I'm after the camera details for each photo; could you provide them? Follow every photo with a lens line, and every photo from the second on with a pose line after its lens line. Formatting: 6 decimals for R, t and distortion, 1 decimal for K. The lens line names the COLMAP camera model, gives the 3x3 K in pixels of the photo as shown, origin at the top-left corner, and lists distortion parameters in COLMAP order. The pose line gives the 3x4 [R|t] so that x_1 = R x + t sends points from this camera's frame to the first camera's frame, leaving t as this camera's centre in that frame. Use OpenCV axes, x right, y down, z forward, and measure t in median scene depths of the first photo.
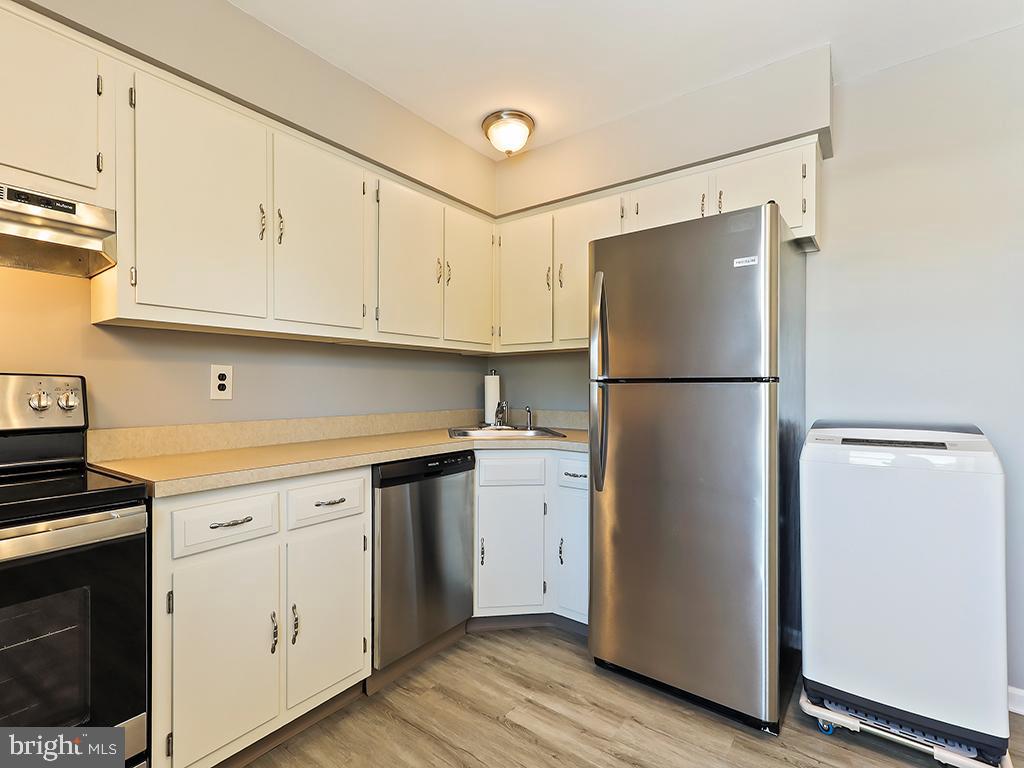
lens RADIAL K [[484.4, 0, 510.2], [0, 484.4, 389.3], [0, 0, 1]] dist [0.005842, -0.000225]
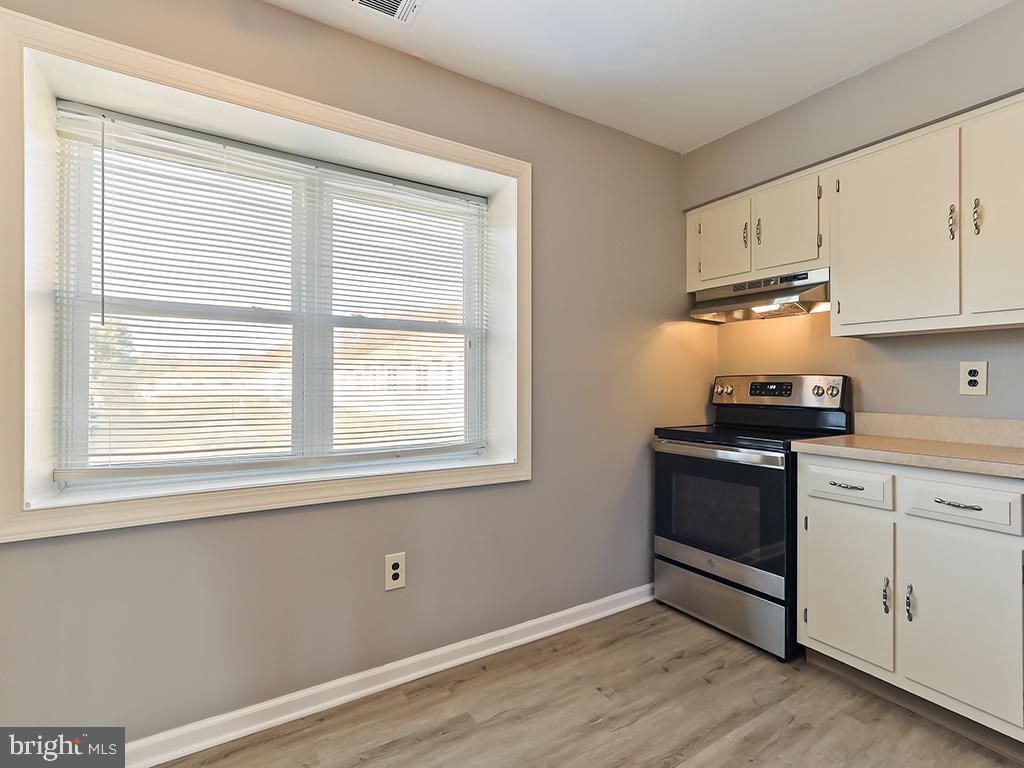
lens RADIAL K [[484.4, 0, 504.8], [0, 484.4, 383.8], [0, 0, 1]] dist [0.005842, -0.000225]
pose [[-0.359132, -0.001139, -0.933286, 0.824579], [-0.007453, 0.999971, 0.001648, 0.003644], [0.933257, 0.007548, -0.359130, 0.510171]]
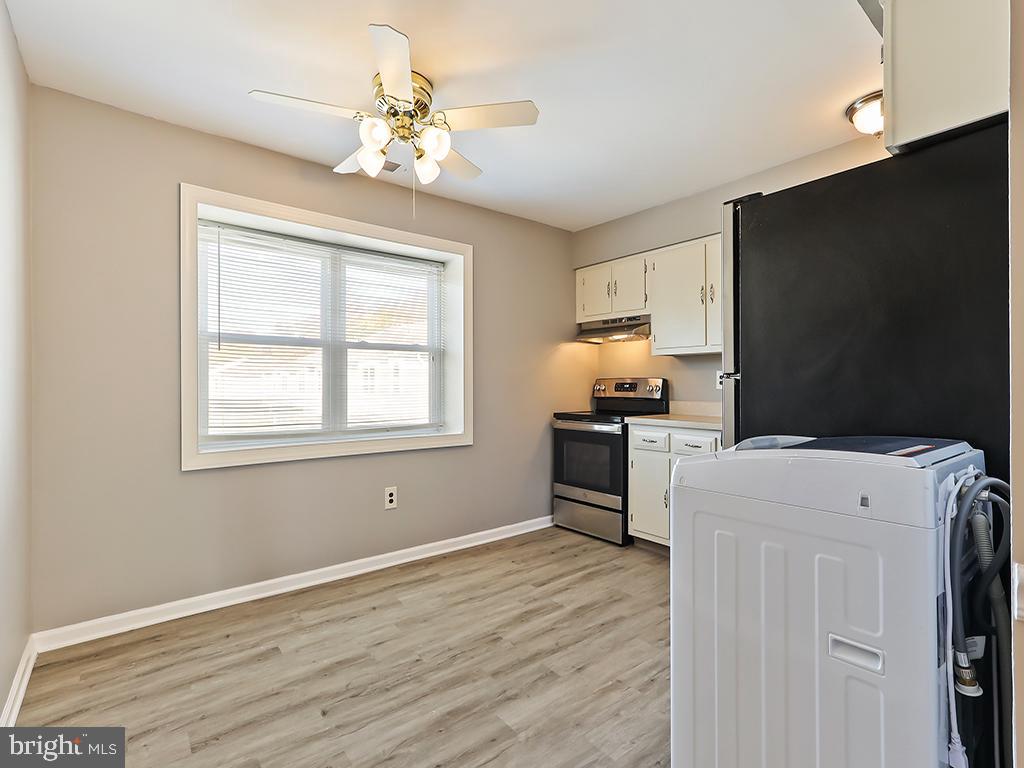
lens RADIAL K [[484.4, 0, 506.1], [0, 484.4, 385.8], [0, 0, 1]] dist [0.005842, -0.000225]
pose [[-0.246185, 0.000769, -0.969223, 1.564183], [-0.003442, 0.999993, 0.001668, 0.007920], [0.969217, 0.003747, -0.246181, 0.758828]]
